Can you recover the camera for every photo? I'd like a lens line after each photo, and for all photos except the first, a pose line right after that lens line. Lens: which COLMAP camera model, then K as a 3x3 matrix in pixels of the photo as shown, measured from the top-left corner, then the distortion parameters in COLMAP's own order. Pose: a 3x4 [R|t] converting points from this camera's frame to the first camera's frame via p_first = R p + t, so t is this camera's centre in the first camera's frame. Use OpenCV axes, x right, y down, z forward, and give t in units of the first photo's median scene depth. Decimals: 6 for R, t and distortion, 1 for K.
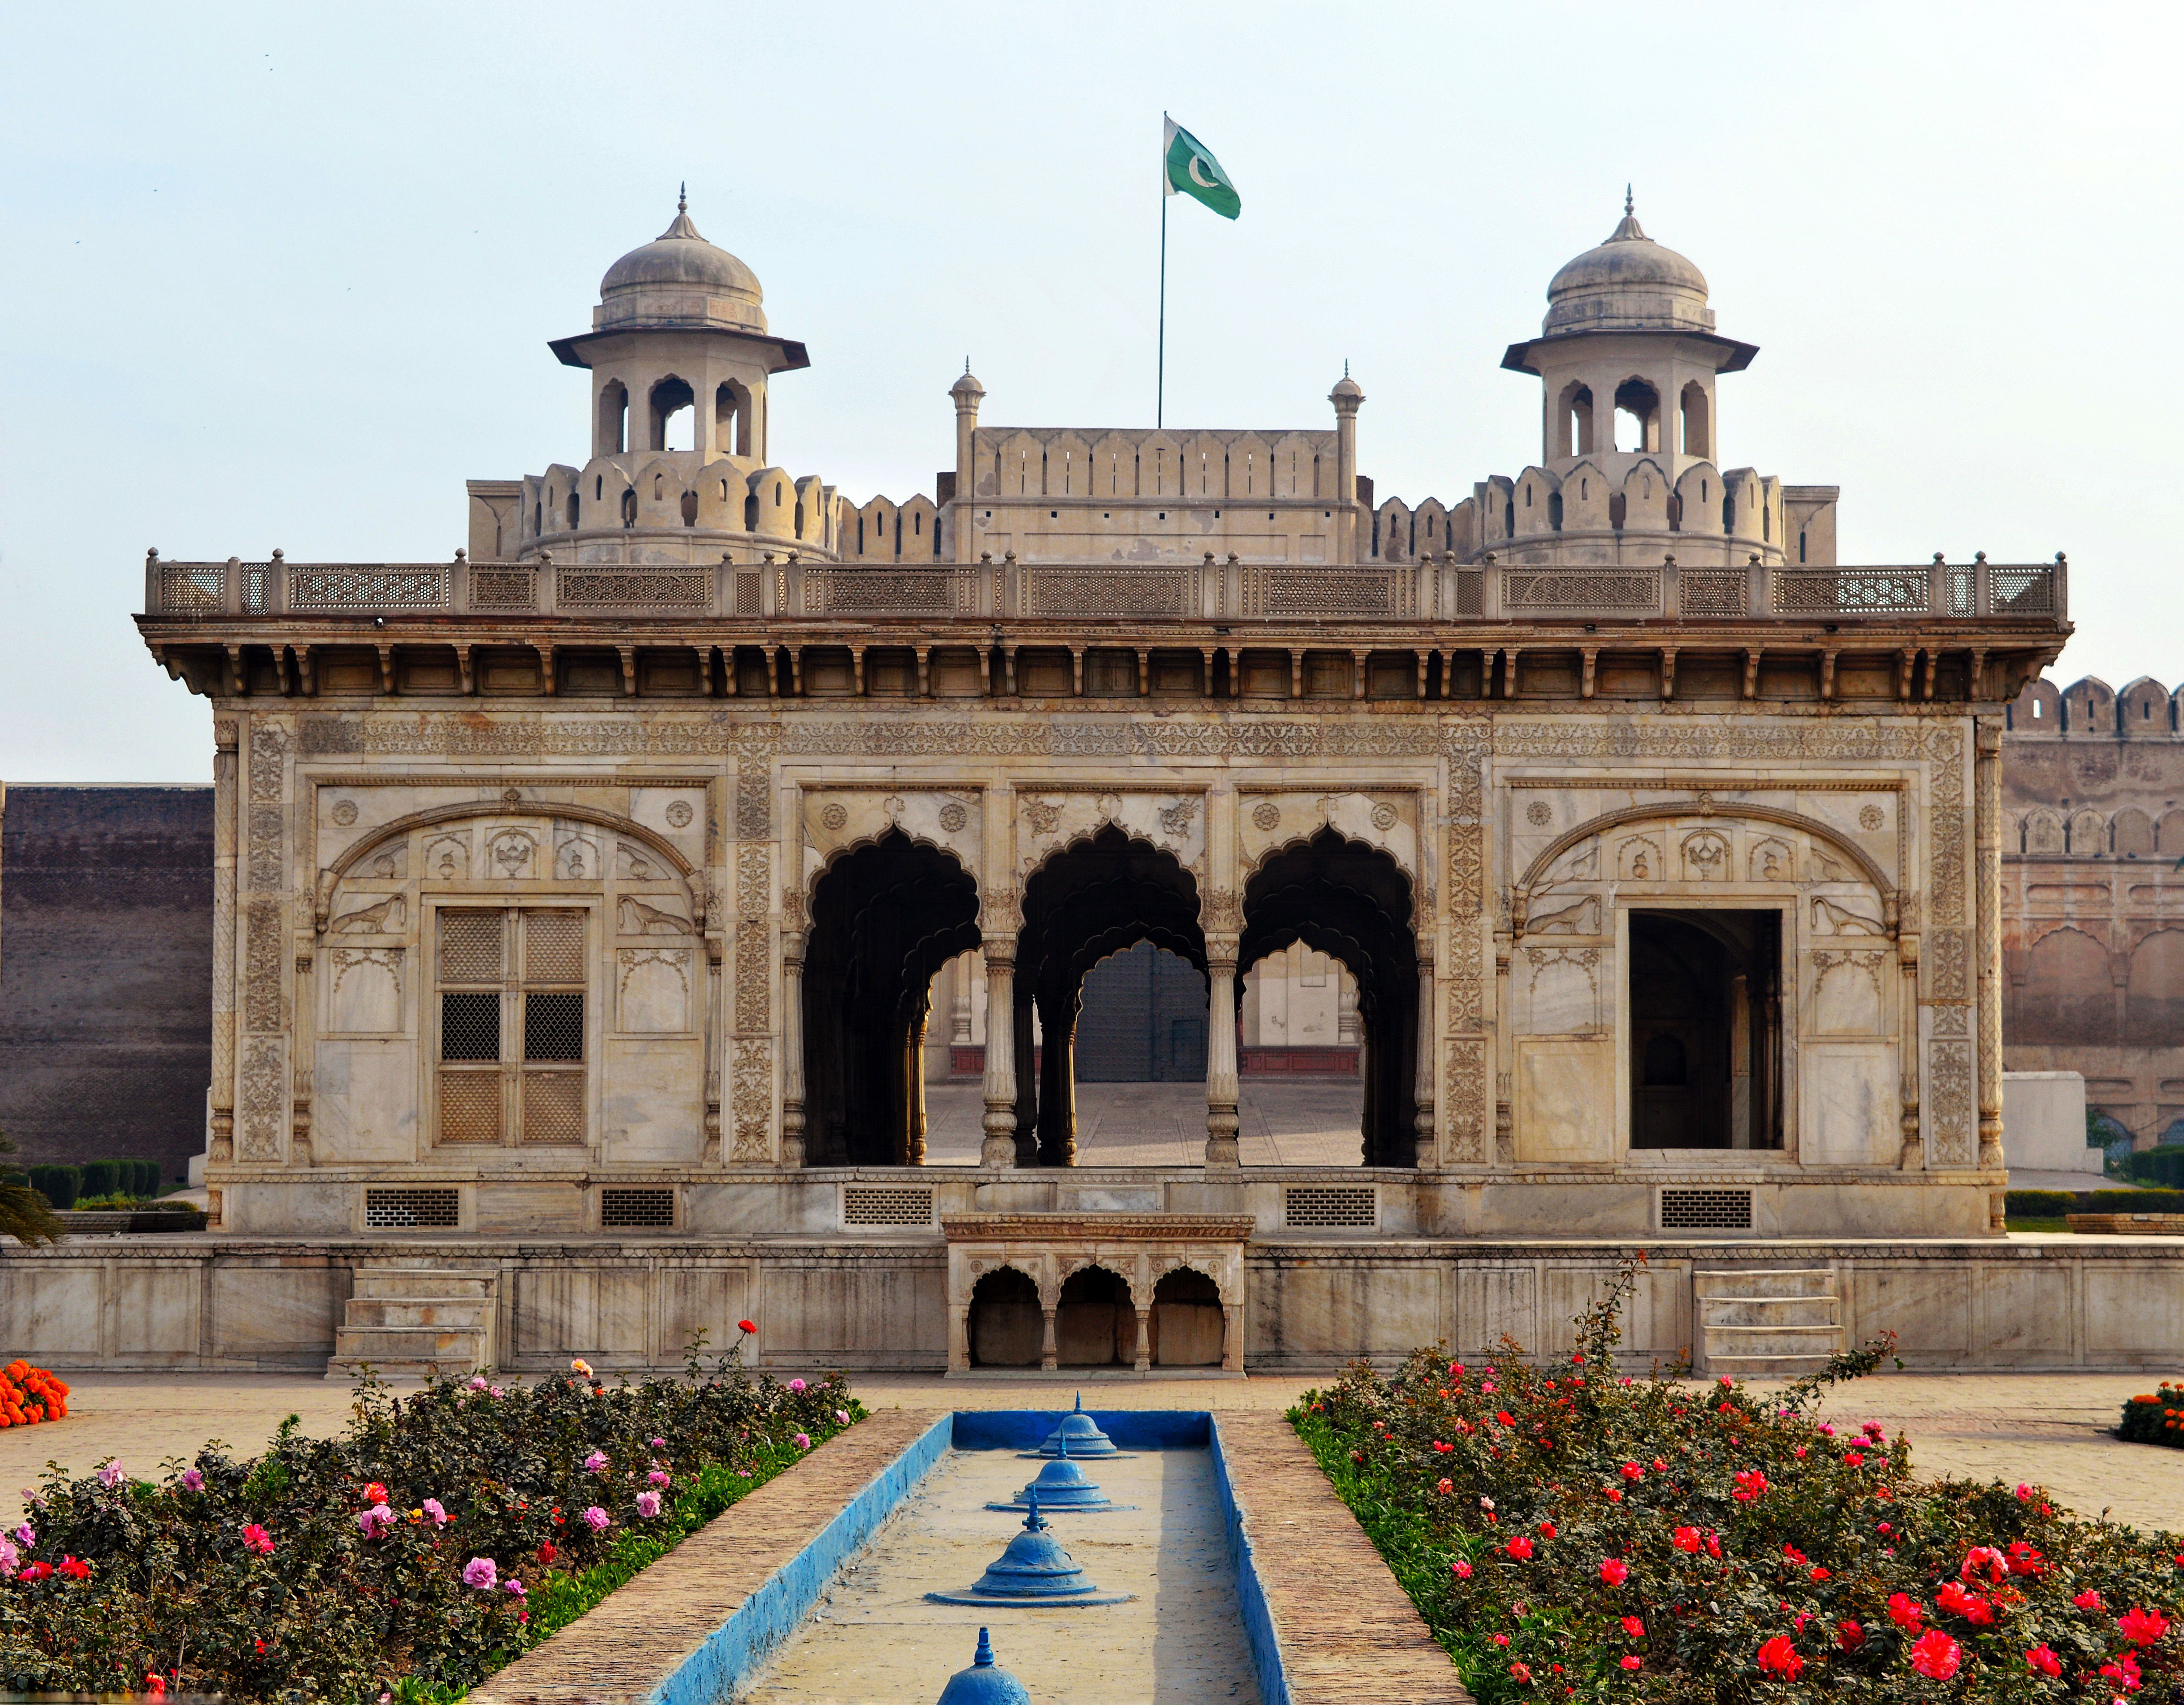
lens RADIAL K [[3998.2, 0, 1250.9], [0, 3998.2, 852.5], [0, 0, 1]] dist [0.017435, -0.091413]
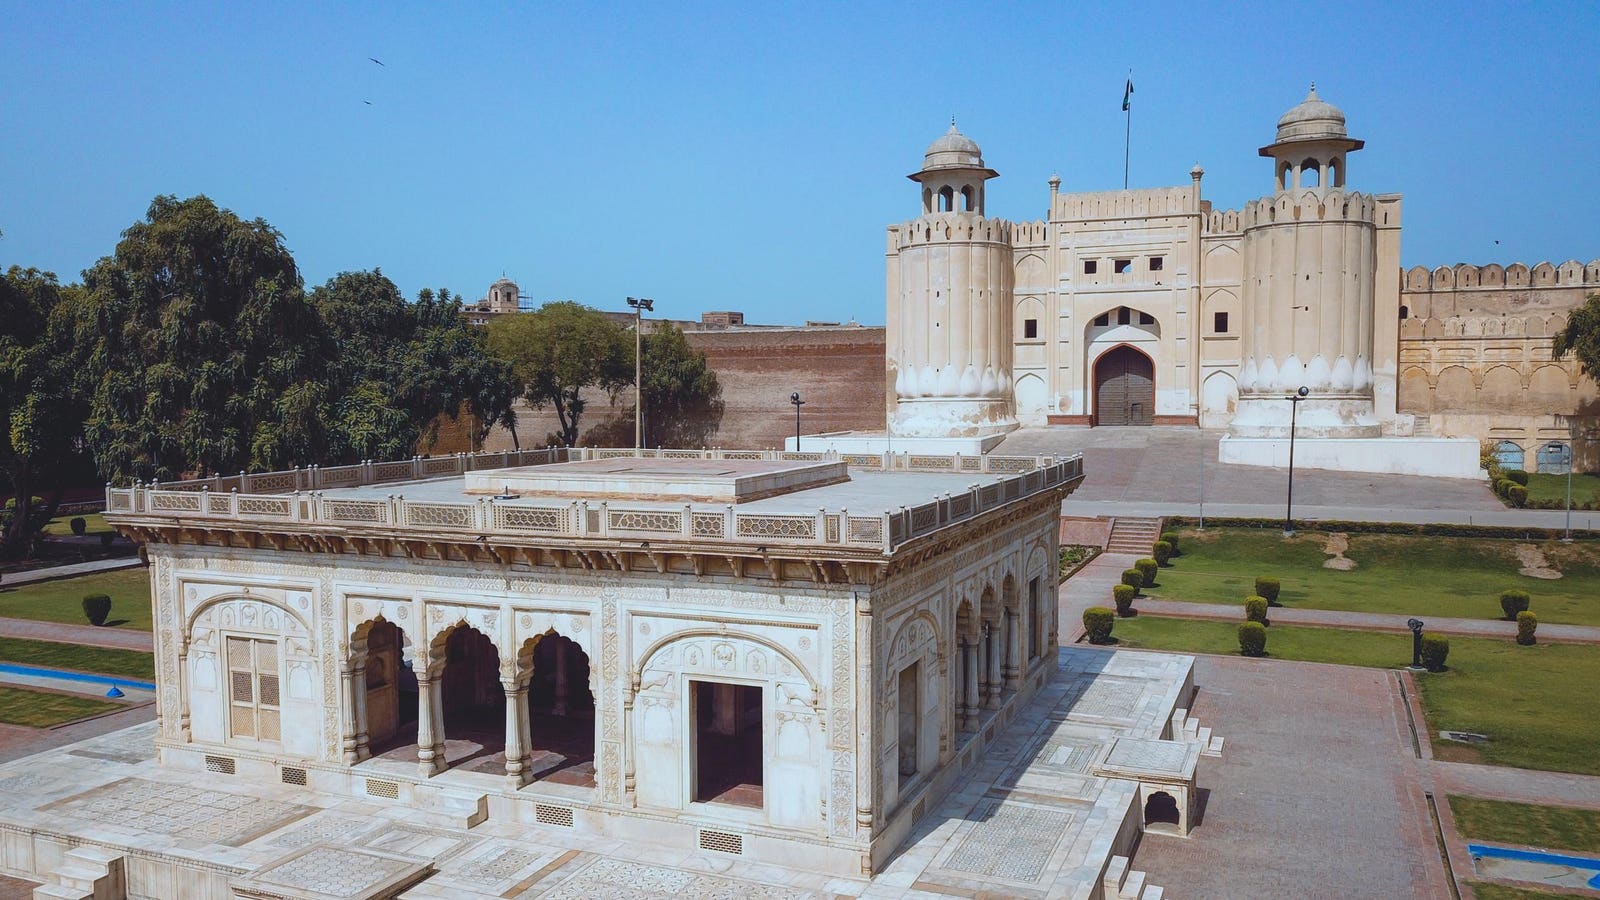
lens RADIAL K [[1205.7, 0, 800.0], [0, 1205.7, 450.0], [0, 0, 1]] dist [-0.000793, -0.001733]
pose [[0.919689, 0.013173, -0.392427, 0.369285], [0.040848, 0.990804, 0.128992, -0.167825], [0.390518, -0.134662, 0.910693, 0.511533]]
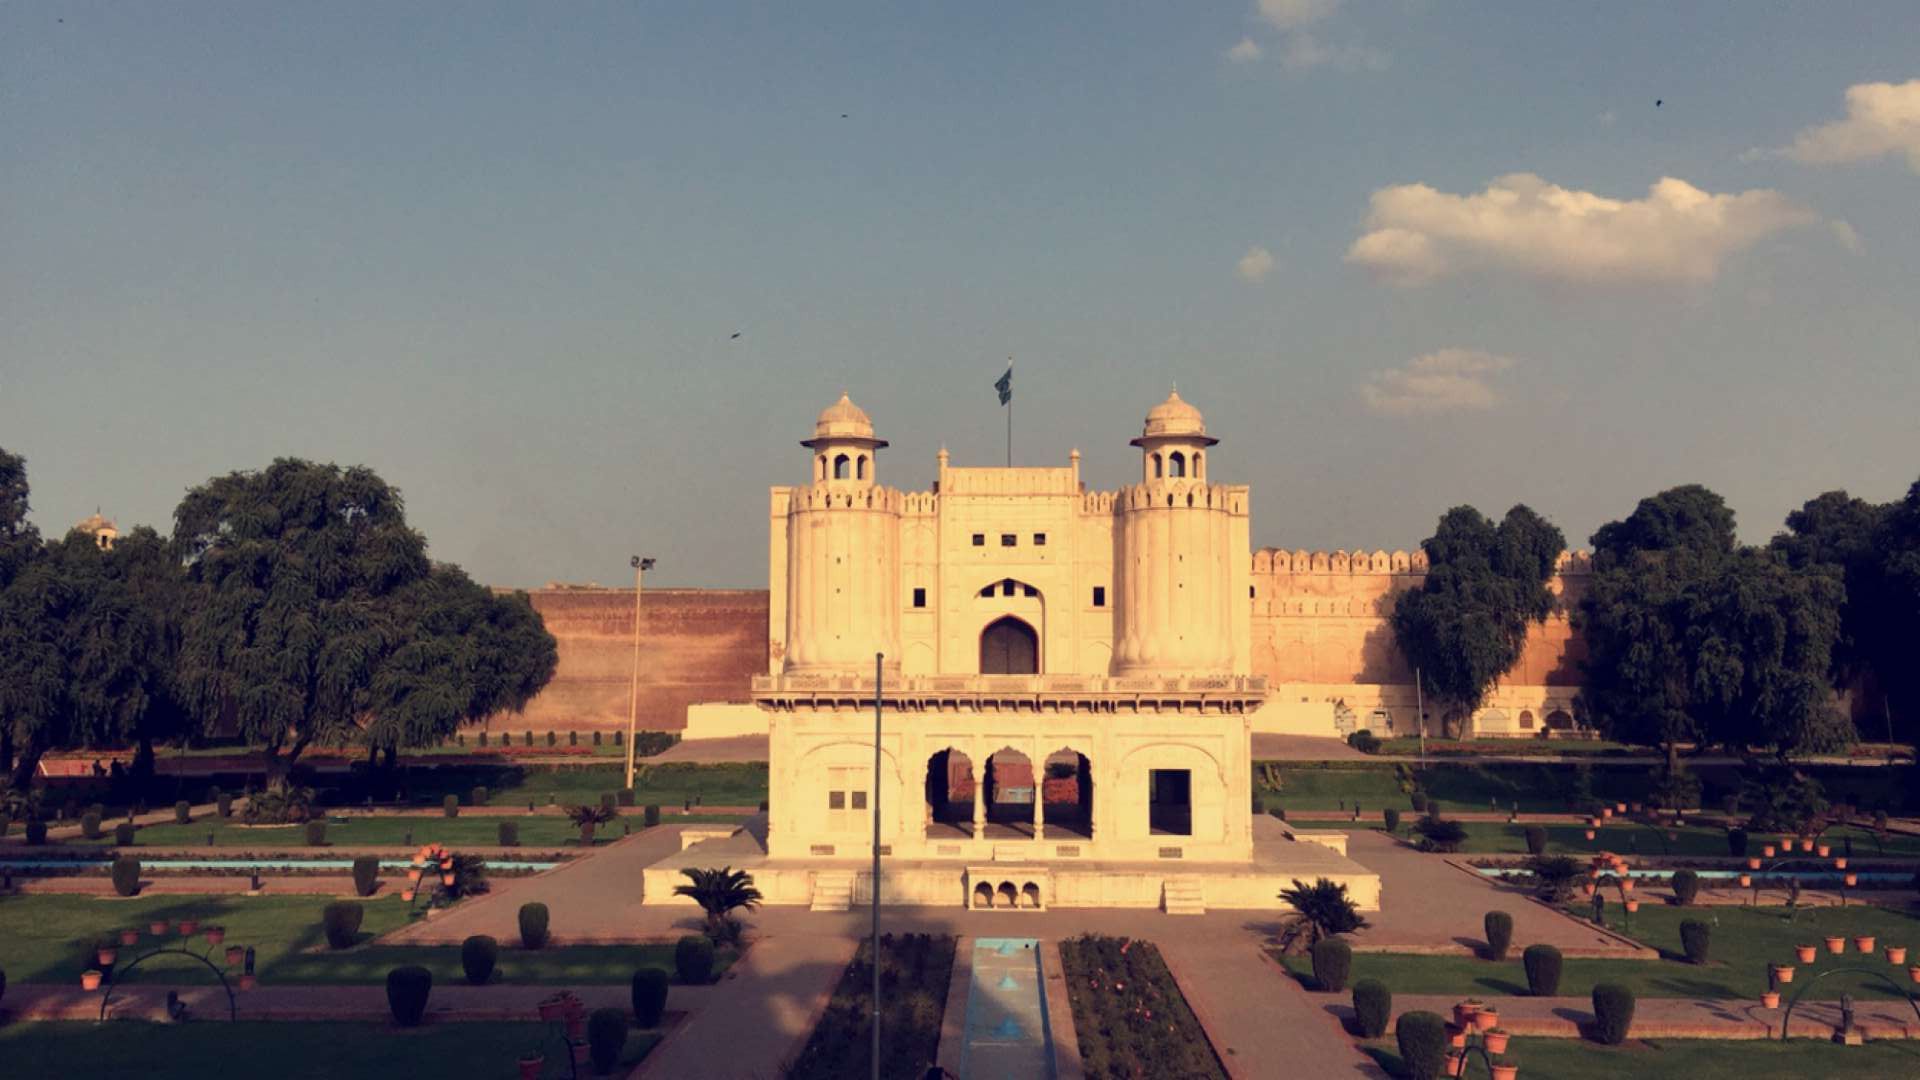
lens RADIAL K [[1561.7, 0, 962.5], [0, 1561.7, 515.7], [0, 0, 1]] dist [0.078193, 0.000035]
pose [[0.998753, -0.004024, -0.049757, -0.004622], [0.003169, 0.999846, -0.017251, -0.195810], [0.049819, 0.017072, 0.998612, -0.457372]]
